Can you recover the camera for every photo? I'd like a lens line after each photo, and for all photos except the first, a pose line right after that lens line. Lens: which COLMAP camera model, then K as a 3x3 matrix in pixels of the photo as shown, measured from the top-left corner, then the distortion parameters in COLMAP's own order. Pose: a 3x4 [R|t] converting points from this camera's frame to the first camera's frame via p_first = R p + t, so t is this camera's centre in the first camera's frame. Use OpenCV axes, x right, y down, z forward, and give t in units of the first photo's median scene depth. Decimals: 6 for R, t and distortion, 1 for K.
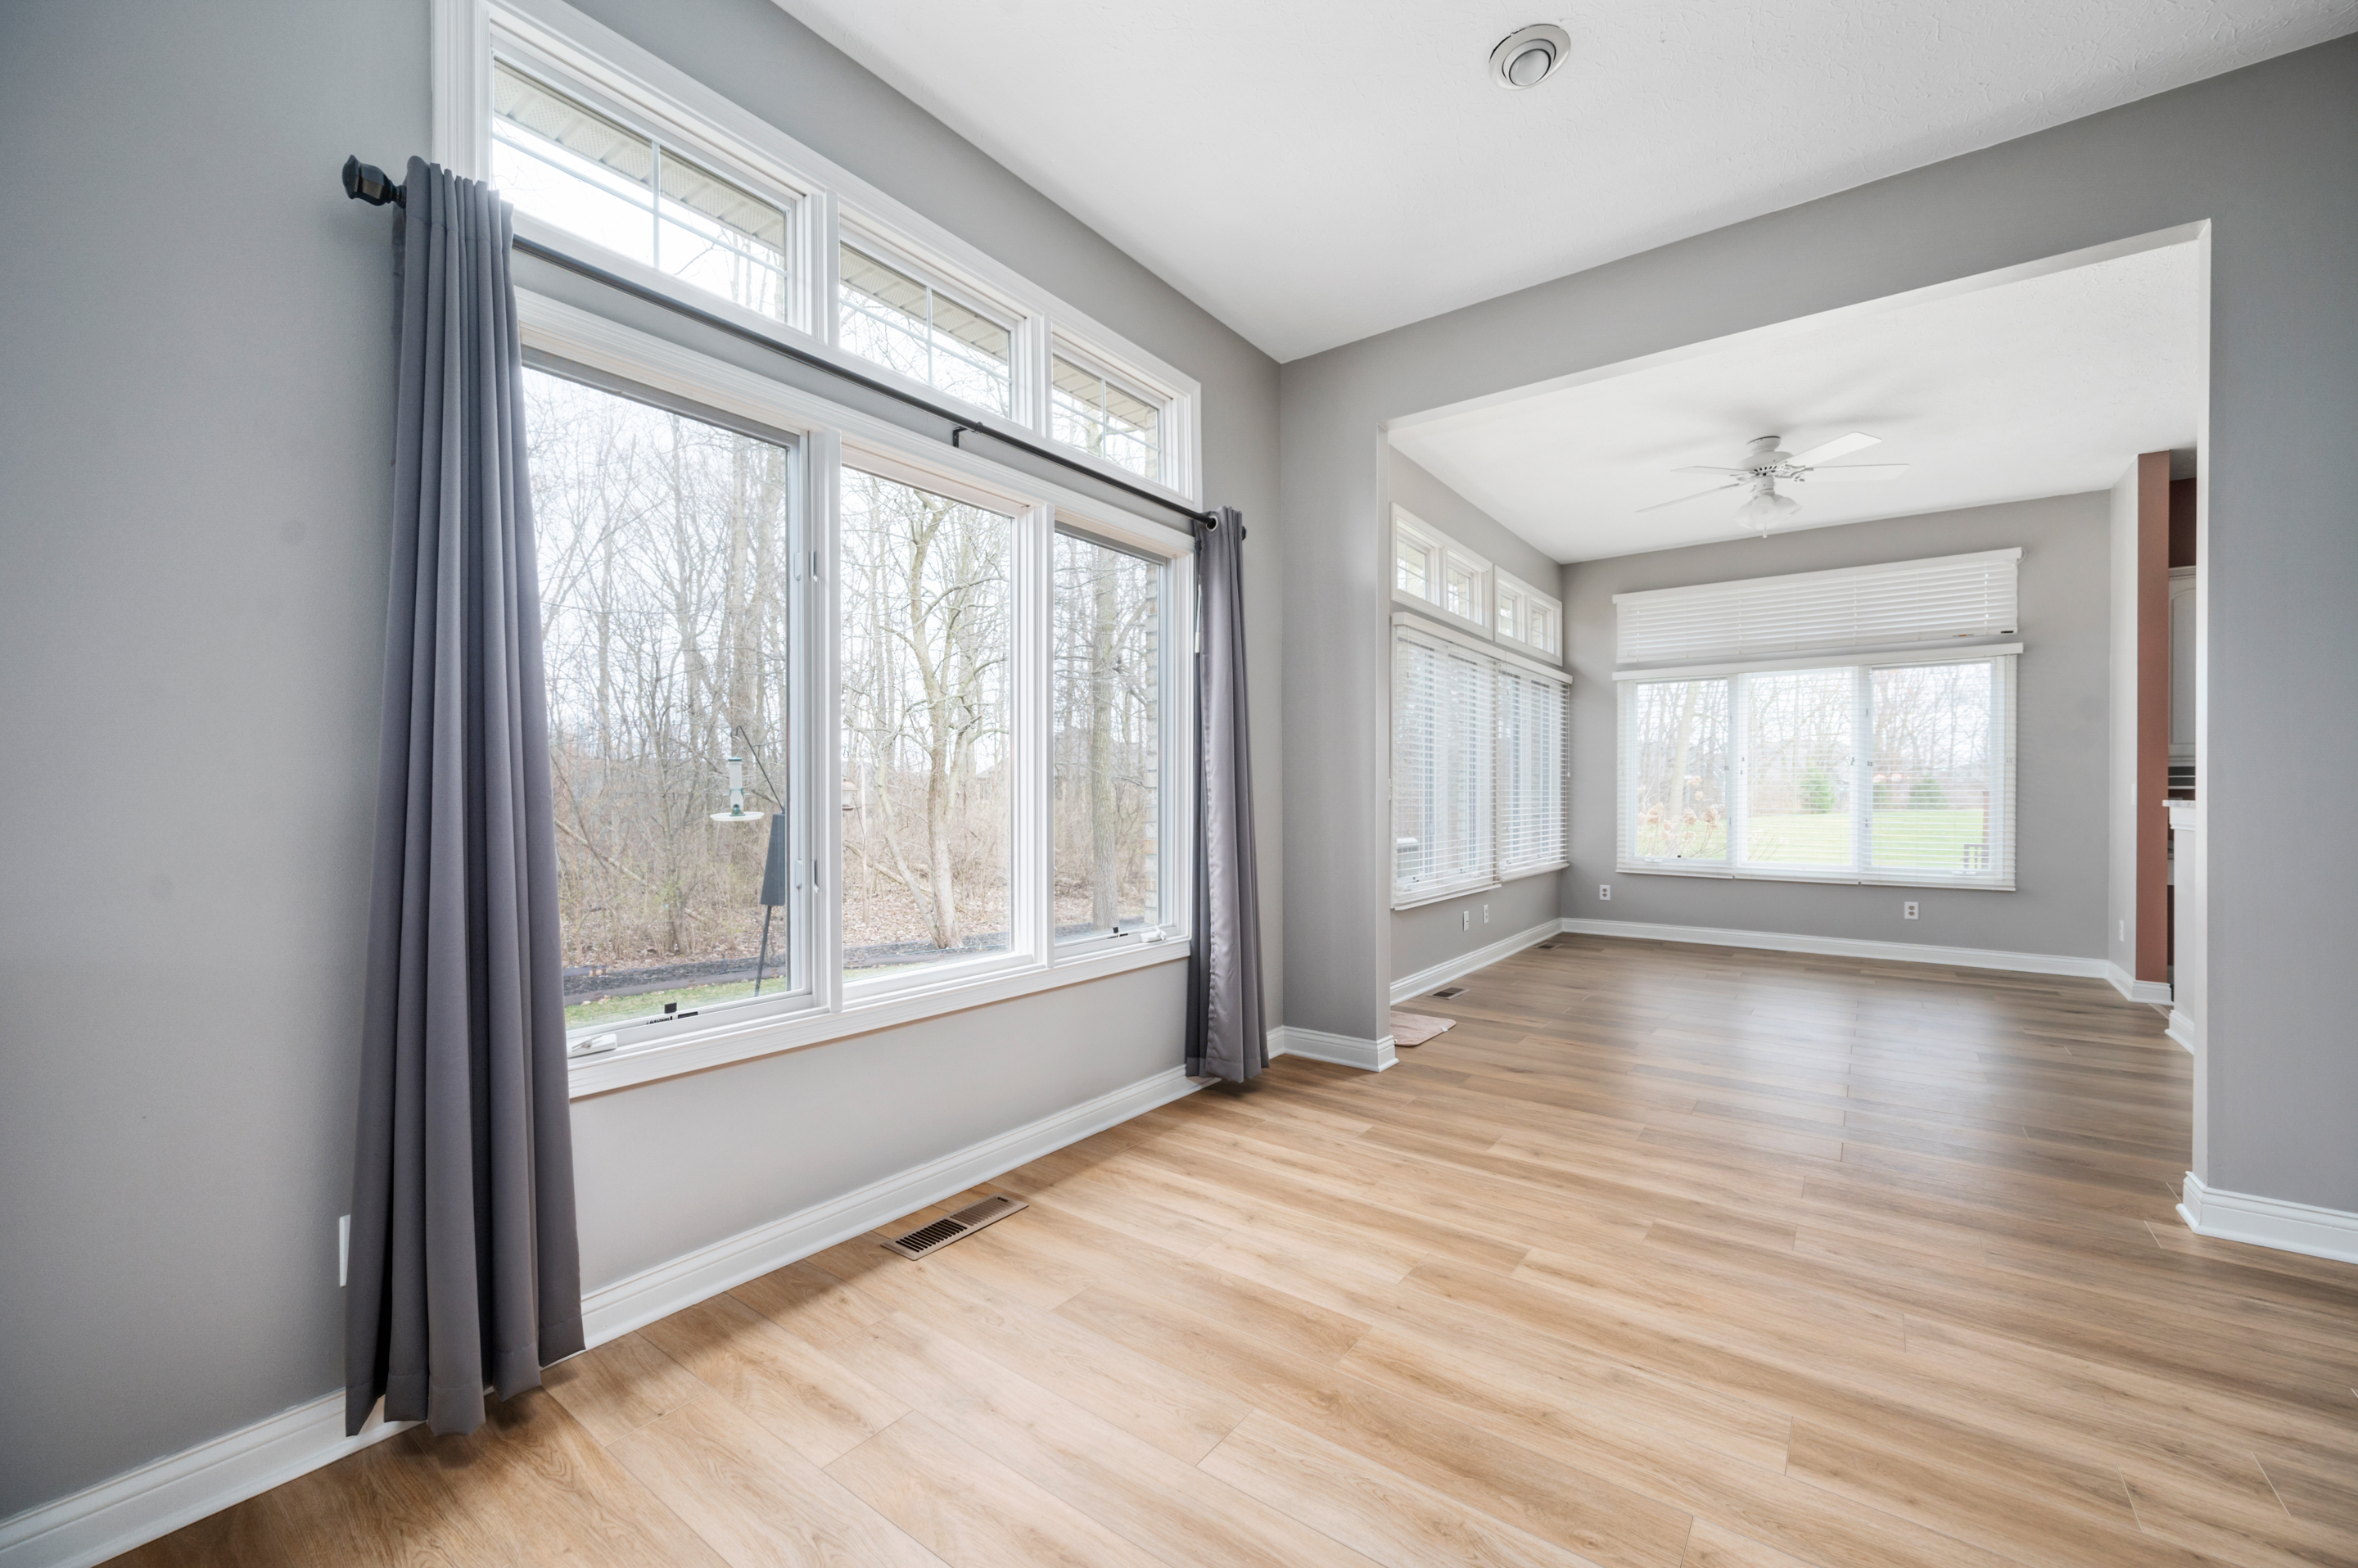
lens RADIAL K [[937.4, 0, 1183.3], [0, 937.4, 798.9], [0, 0, 1]] dist [-0.001153, -0.000118]
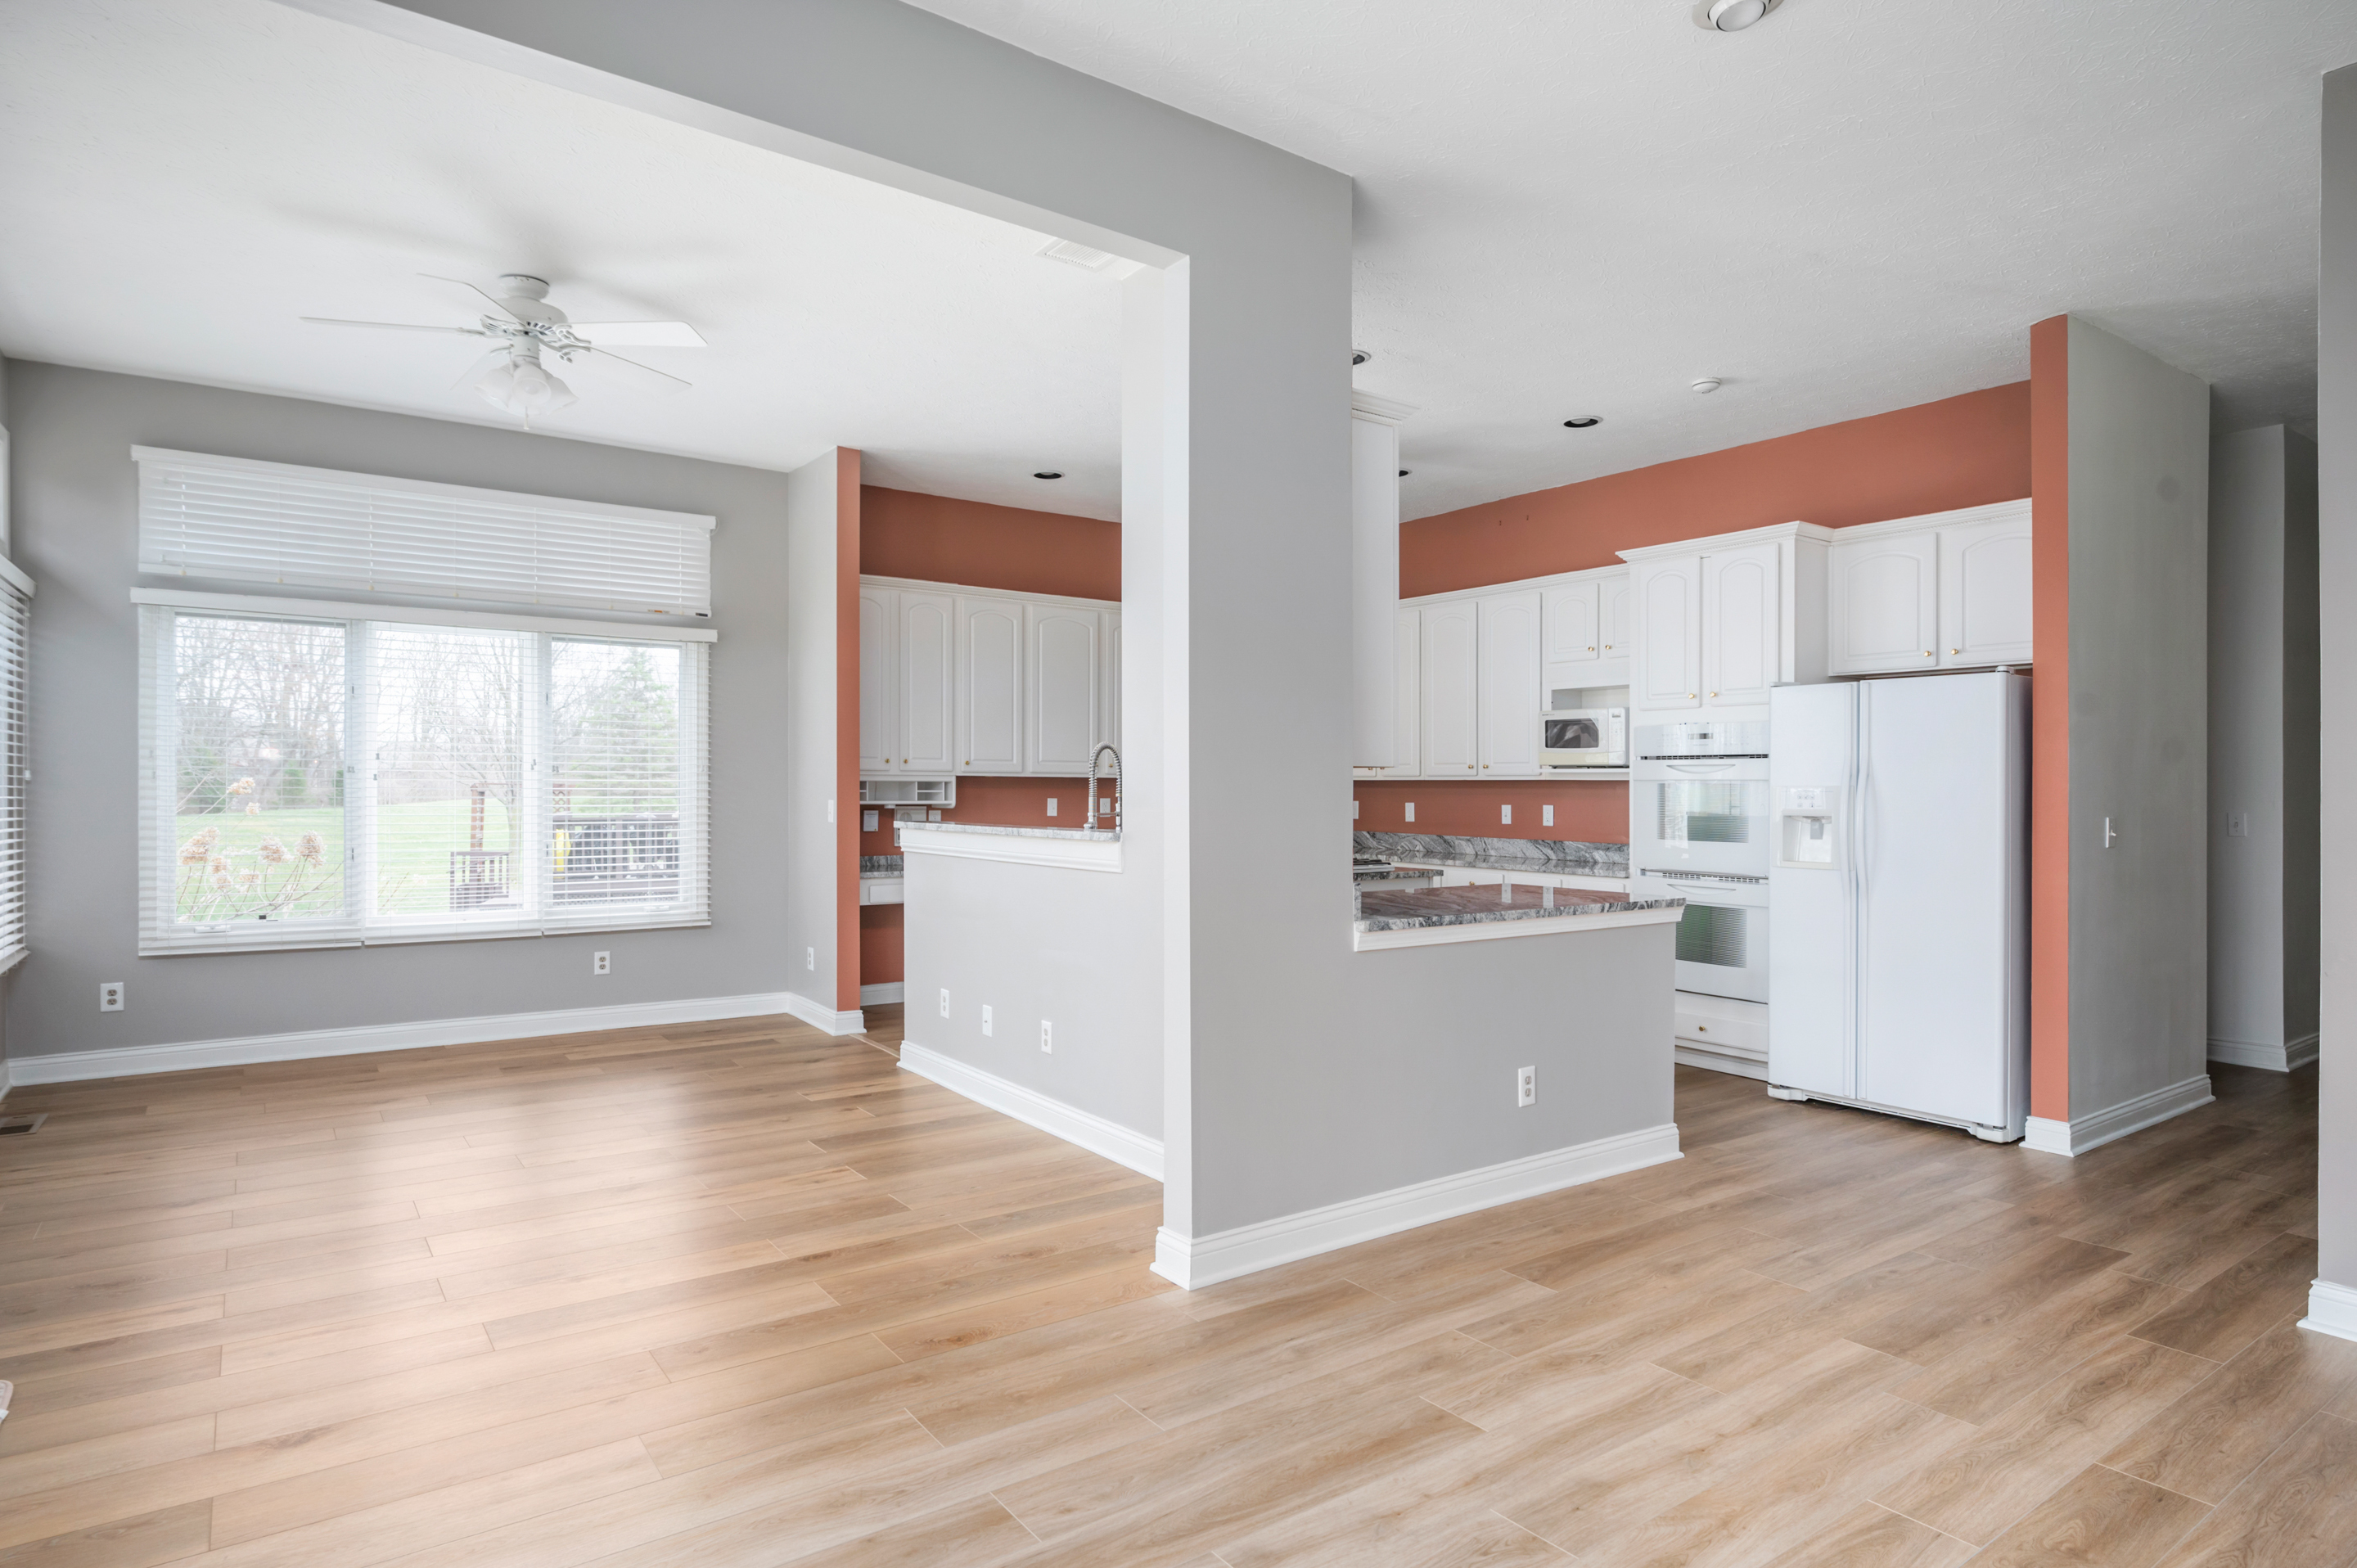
lens RADIAL K [[1284.6, 0, 1187.6], [0, 1284.6, 784.5], [0, 0, 1]] dist [-0.002723, 0.000197]
pose [[0.299999, 0.002947, 0.953935, -0.097194], [0.000489, 0.999995, -0.003244, -0.028730], [-0.953939, 0.001440, 0.299996, 0.300951]]
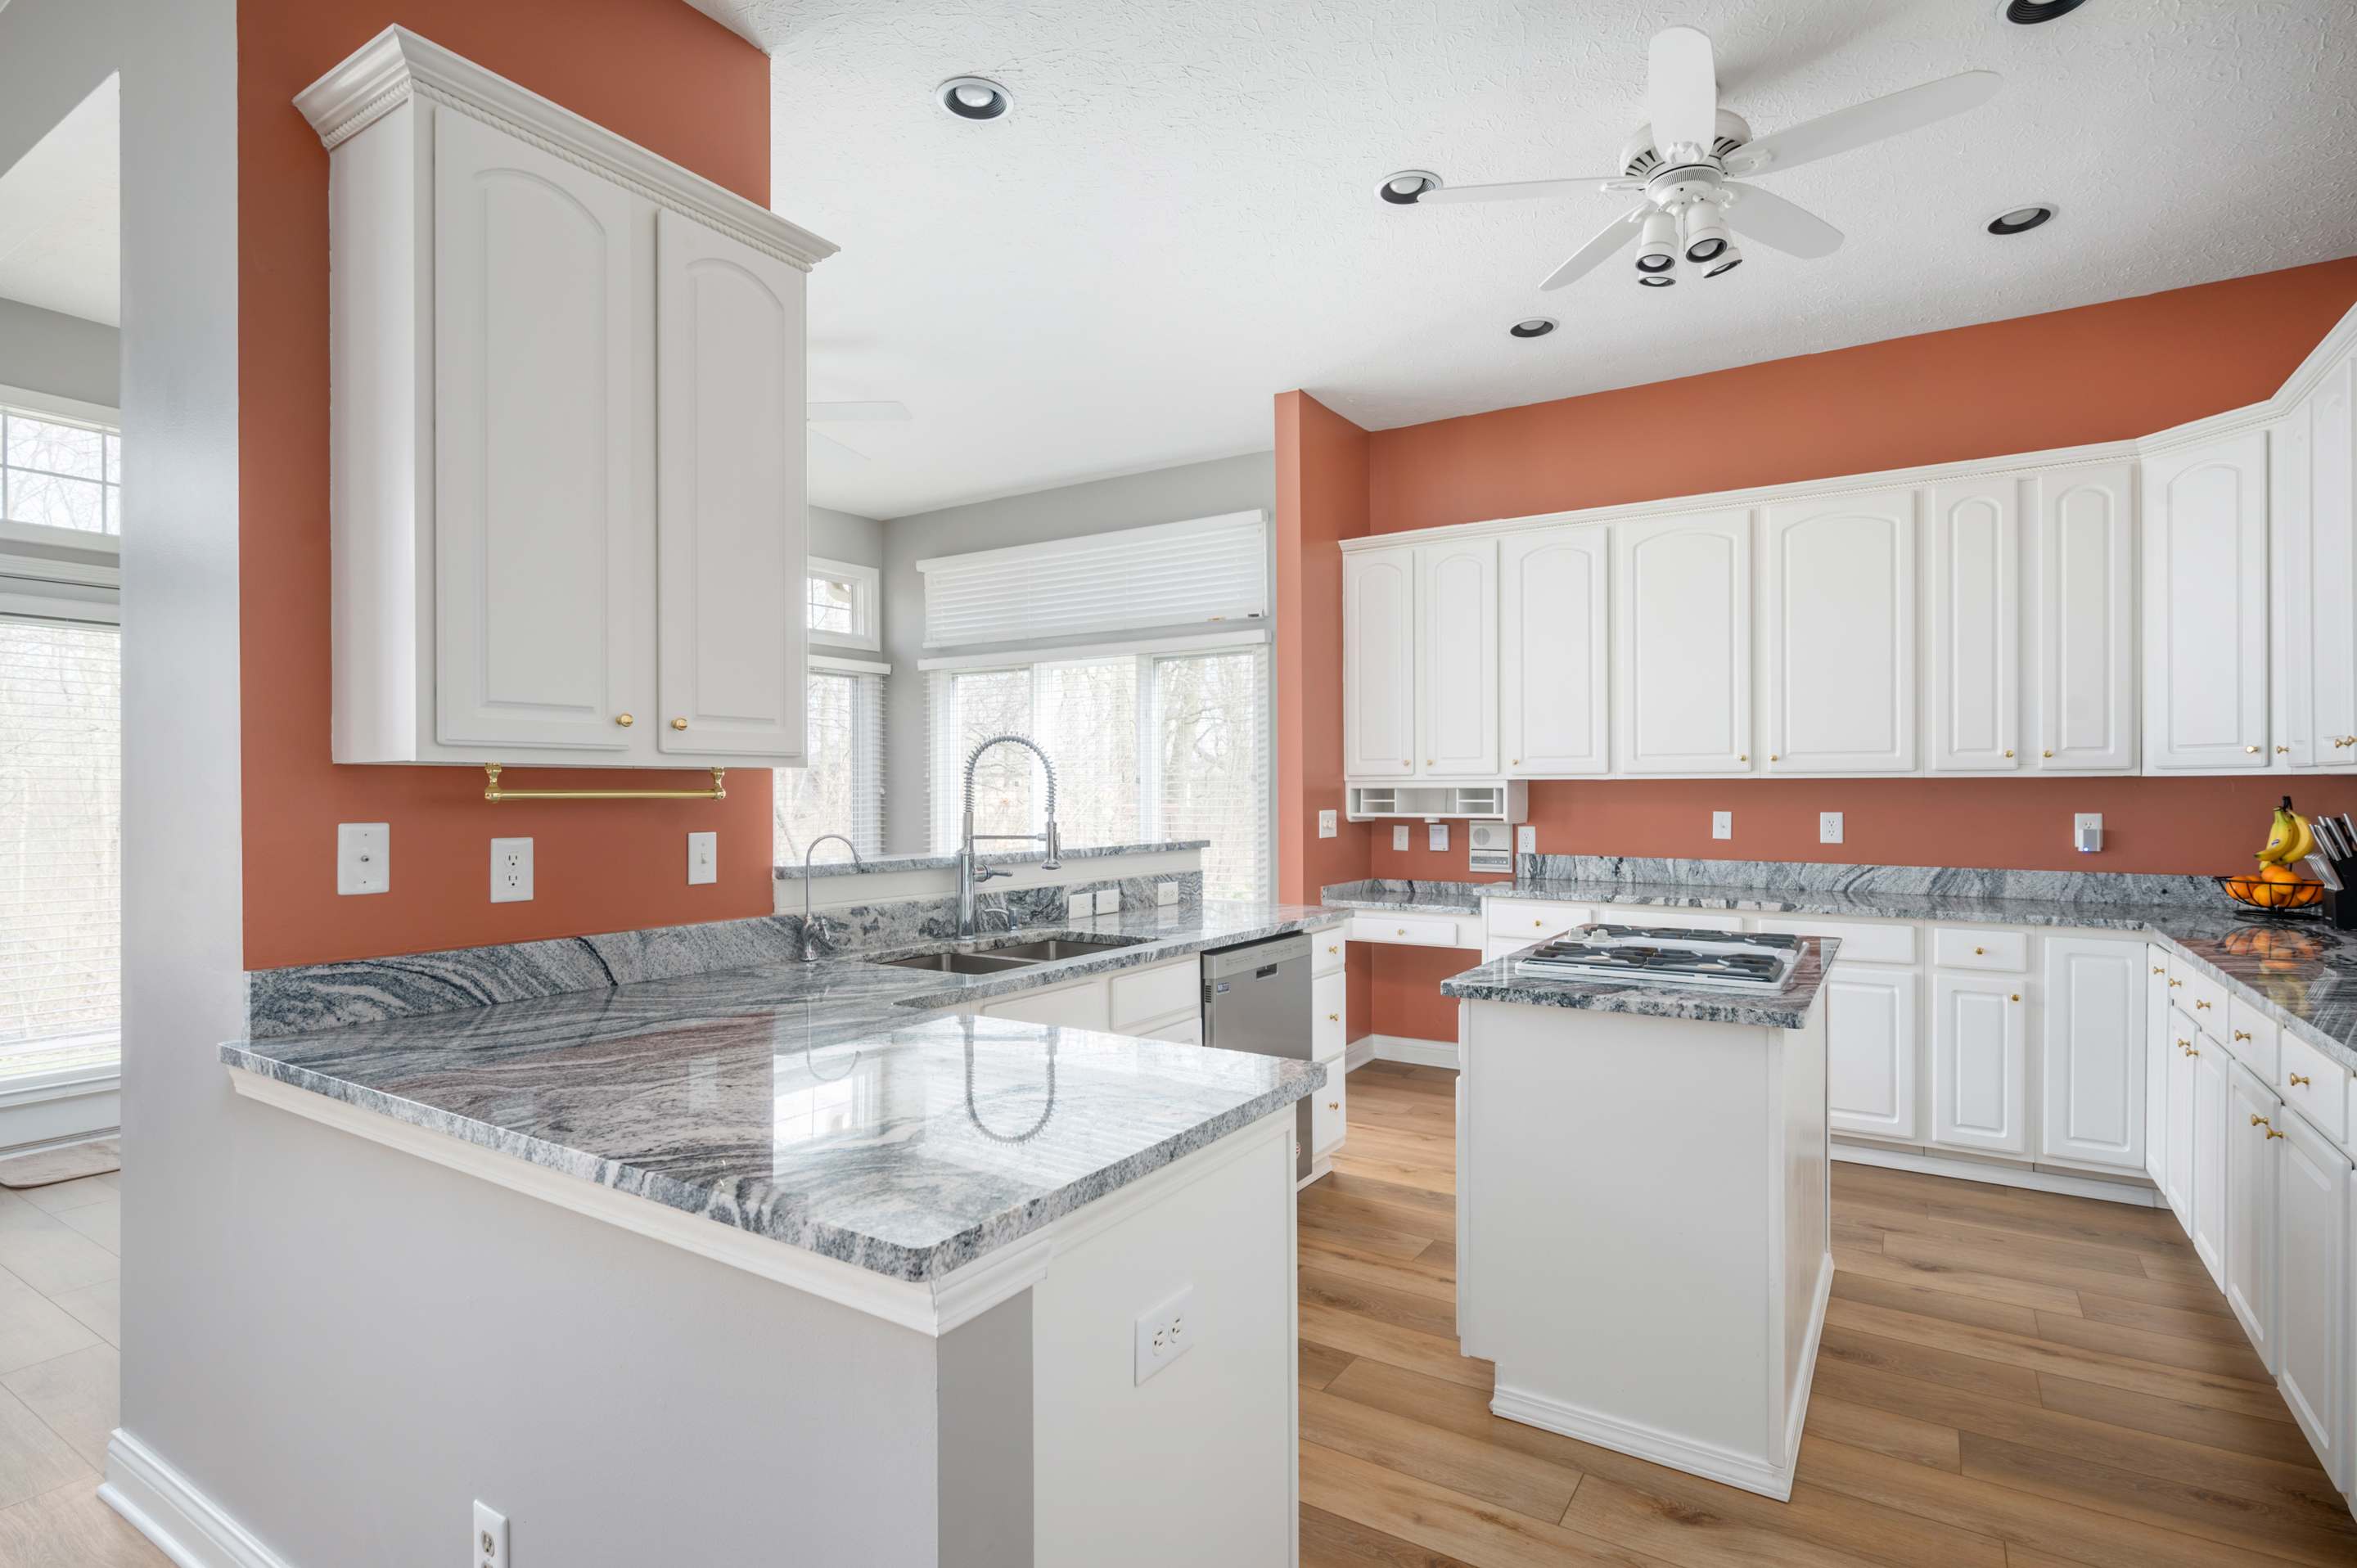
lens RADIAL K [[1169.7, 0, 1178.5], [0, 1169.7, 784.0], [0, 0, 1]] dist [0.002000, 0.000132]
pose [[0.996964, -0.001223, 0.077856, 0.913370], [0.002195, 0.999921, -0.012399, -0.028732], [-0.077835, 0.012532, 0.996887, 0.019974]]
